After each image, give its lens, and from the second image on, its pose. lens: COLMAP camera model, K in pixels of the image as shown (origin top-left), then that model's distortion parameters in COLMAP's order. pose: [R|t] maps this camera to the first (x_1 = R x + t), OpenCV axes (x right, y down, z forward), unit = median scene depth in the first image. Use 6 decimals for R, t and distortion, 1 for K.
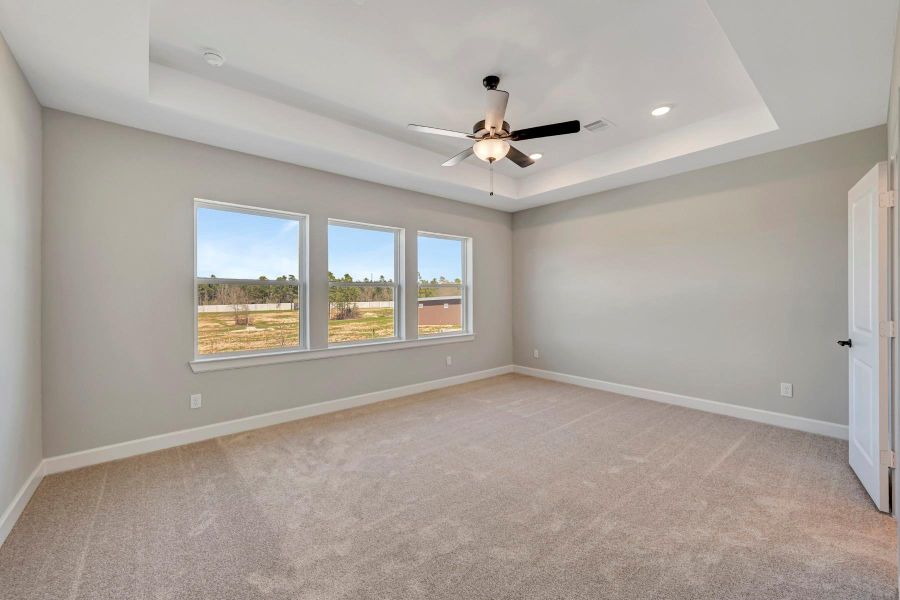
lens RADIAL K [[358.2, 0, 451.5], [0, 358.2, 291.2], [0, 0, 1]] dist [-0.002846, 0.000726]
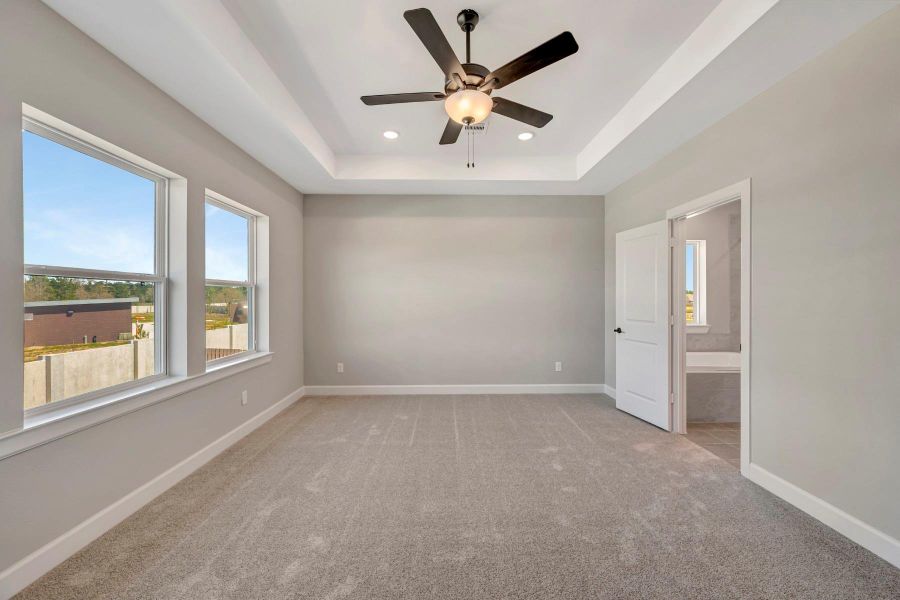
lens RADIAL K [[358.2, 0, 453.2], [0, 358.2, 300.3], [0, 0, 1]] dist [-0.002846, 0.000726]
pose [[0.635084, -0.000135, 0.772443, -0.297296], [-0.011810, 0.999881, 0.009885, 0.005226], [-0.772353, -0.015401, 0.635007, 0.317966]]
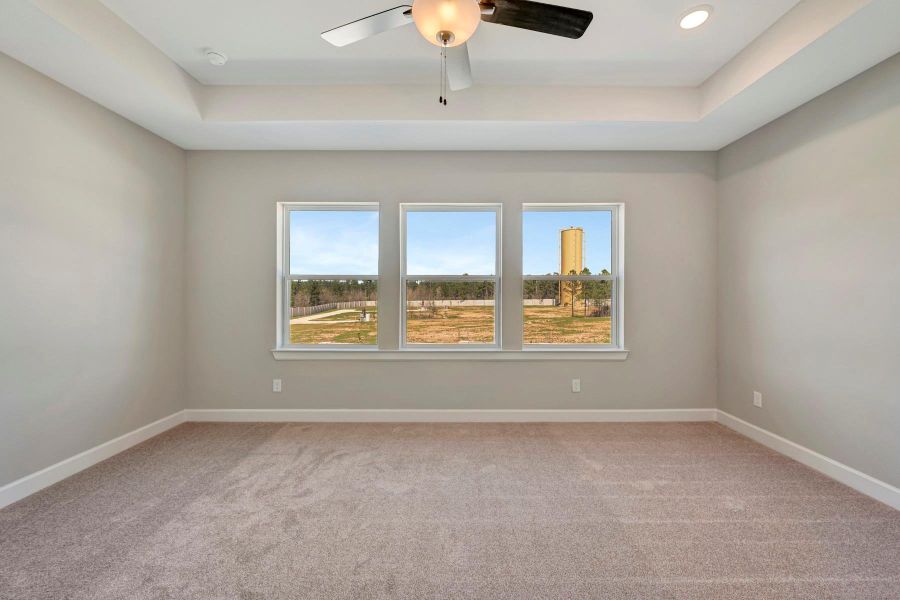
lens RADIAL K [[358.2, 0, 449.7], [0, 358.2, 289.1], [0, 0, 1]] dist [-0.002846, 0.000726]
pose [[0.758891, -0.001675, -0.651216, 0.283519], [0.004476, 0.999986, 0.002644, 0.005334], [0.651203, -0.004921, 0.758888, 0.347170]]
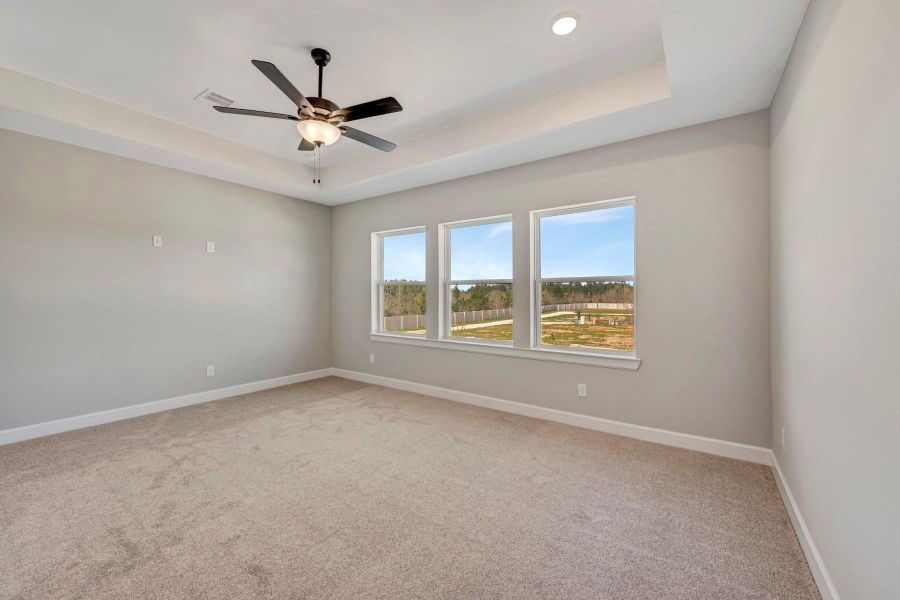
lens RADIAL K [[358.2, 0, 457.3], [0, 358.2, 285.1], [0, 0, 1]] dist [-0.002846, 0.000726]
pose [[0.255192, -0.020102, -0.966681, 0.647986], [0.009192, 0.999789, -0.018364, 0.006867], [0.966847, -0.004199, 0.255323, 0.655779]]
